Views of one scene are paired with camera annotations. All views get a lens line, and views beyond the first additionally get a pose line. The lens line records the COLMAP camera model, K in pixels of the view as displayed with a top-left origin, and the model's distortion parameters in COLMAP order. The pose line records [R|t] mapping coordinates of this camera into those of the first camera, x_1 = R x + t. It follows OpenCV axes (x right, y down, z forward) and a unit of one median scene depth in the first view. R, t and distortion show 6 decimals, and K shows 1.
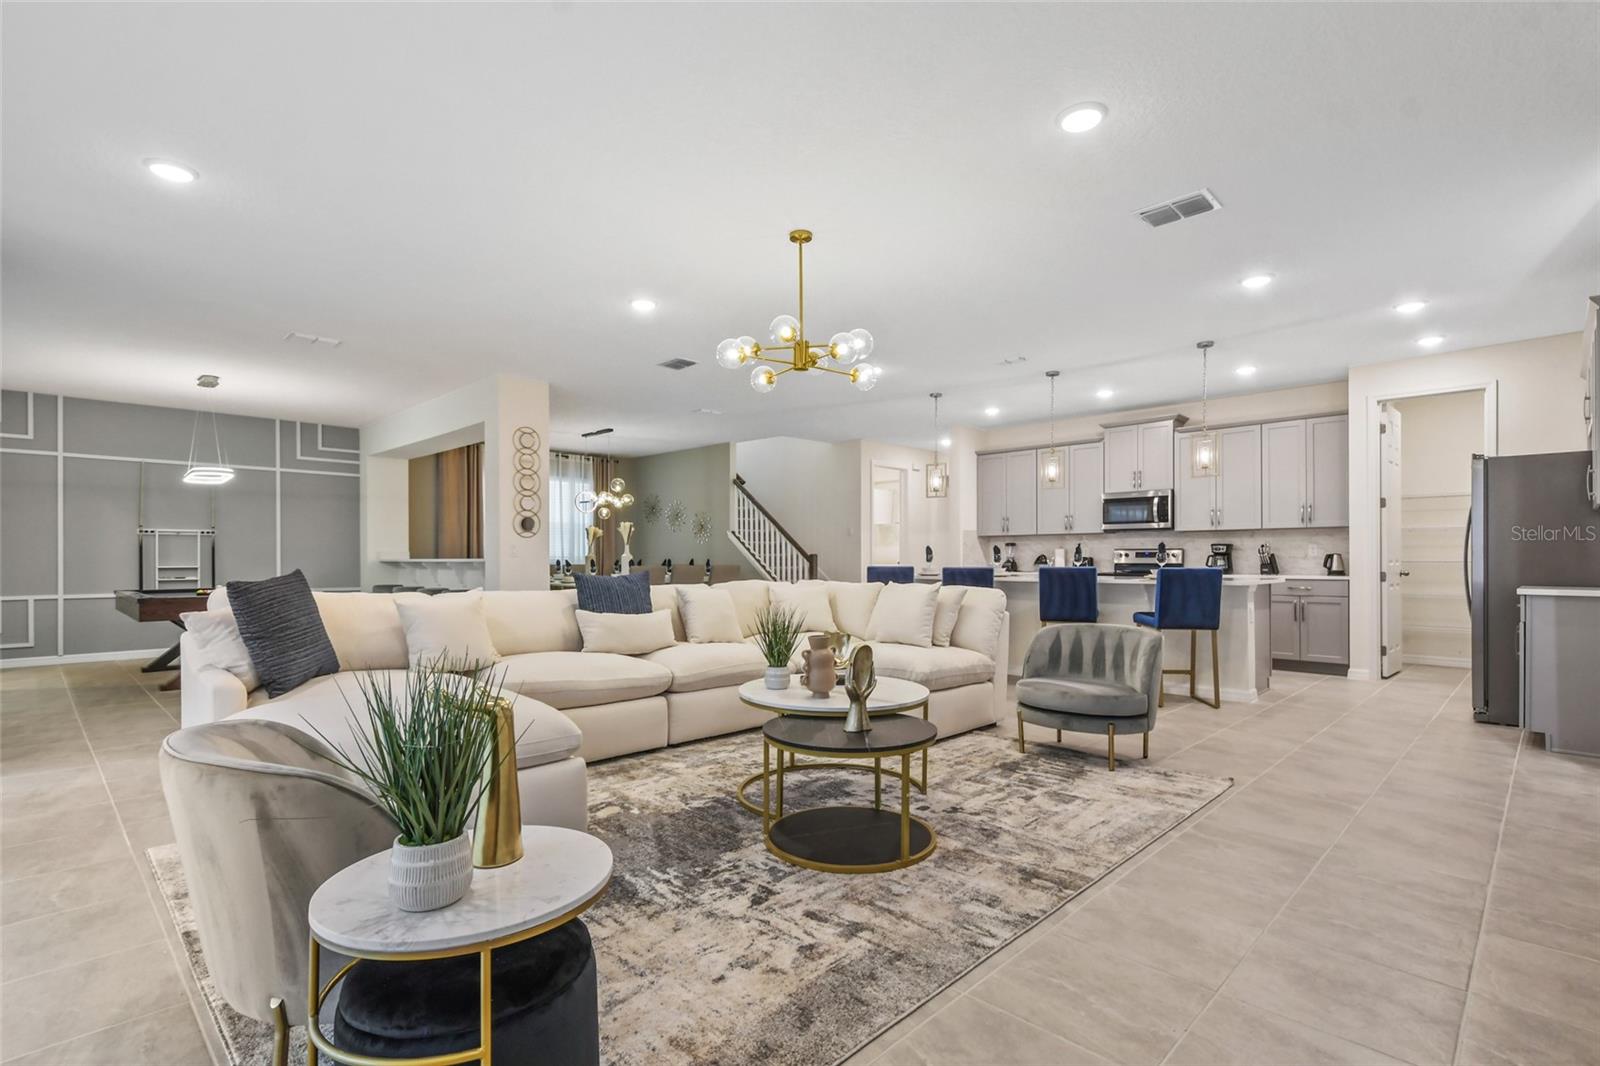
lens RADIAL K [[759.4, 0, 801.7], [0, 759.4, 551.6], [0, 0, 1]] dist [0.026782, -0.000691]
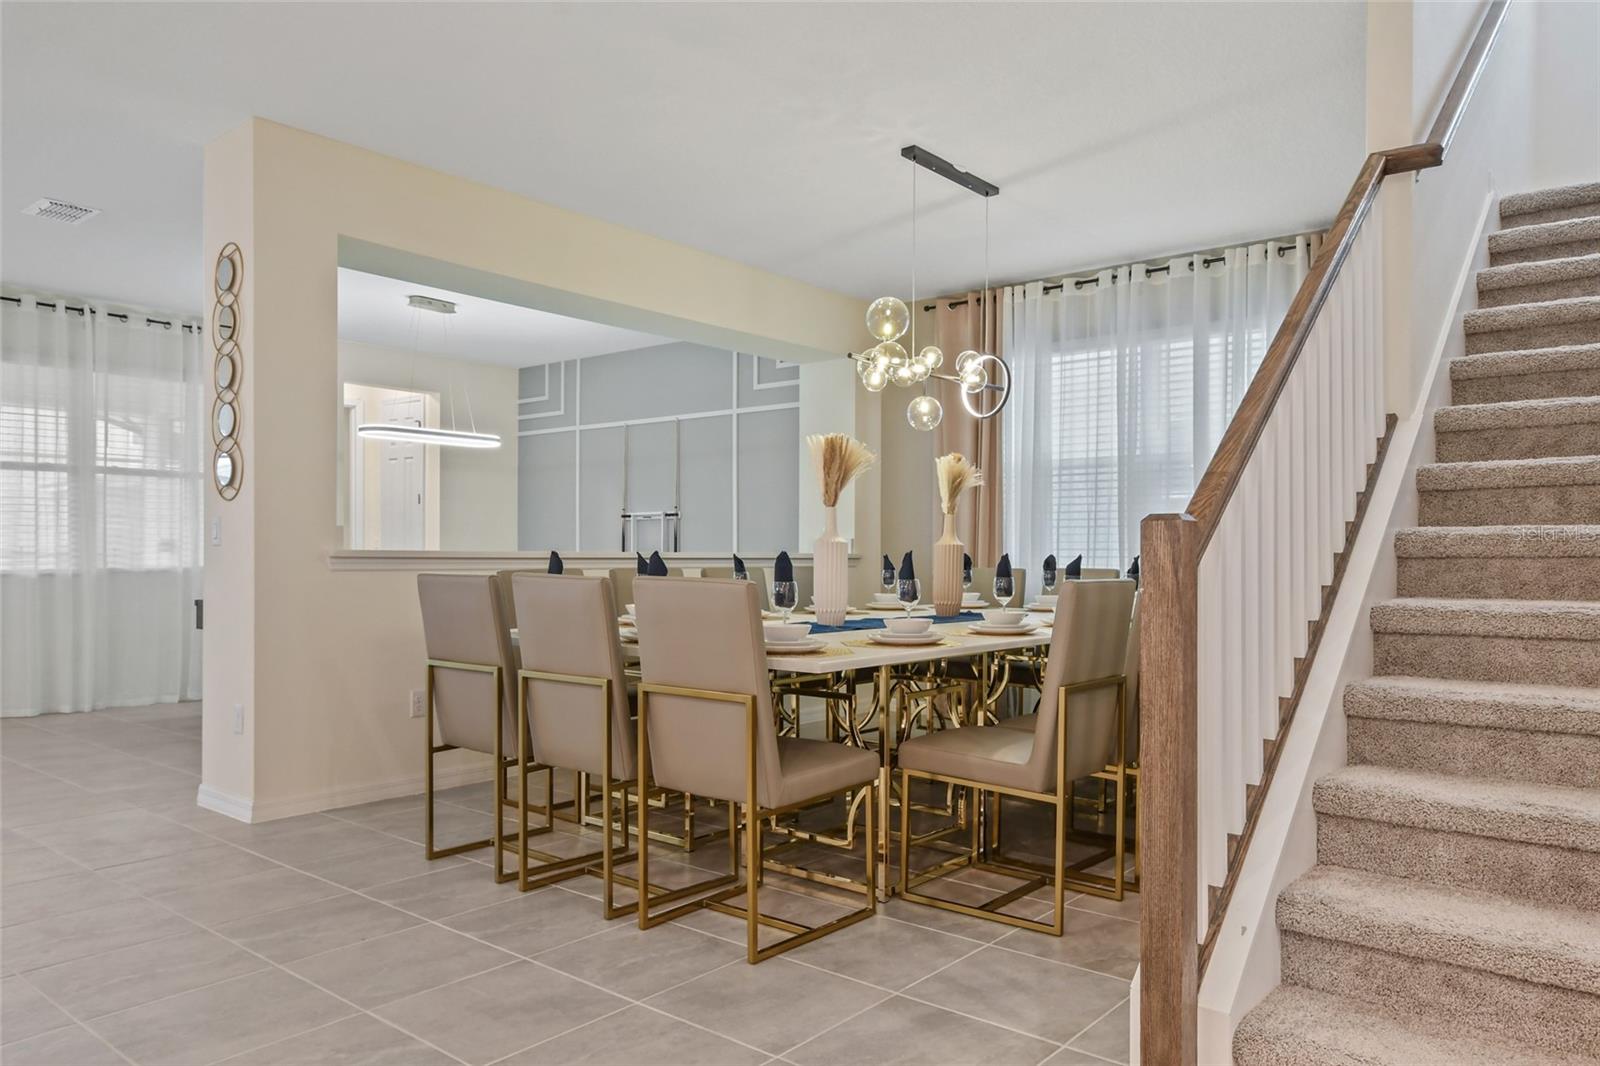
lens RADIAL K [[1091.4, 0, 800.7], [0, 1091.4, 550.9], [0, 0, 1]] dist [0.005264, 0.002095]
pose [[0.086886, -0.004077, -0.996210, 0.255090], [0.004118, 0.999985, -0.003733, 0.012873], [0.996210, -0.003778, 0.086901, 1.130979]]
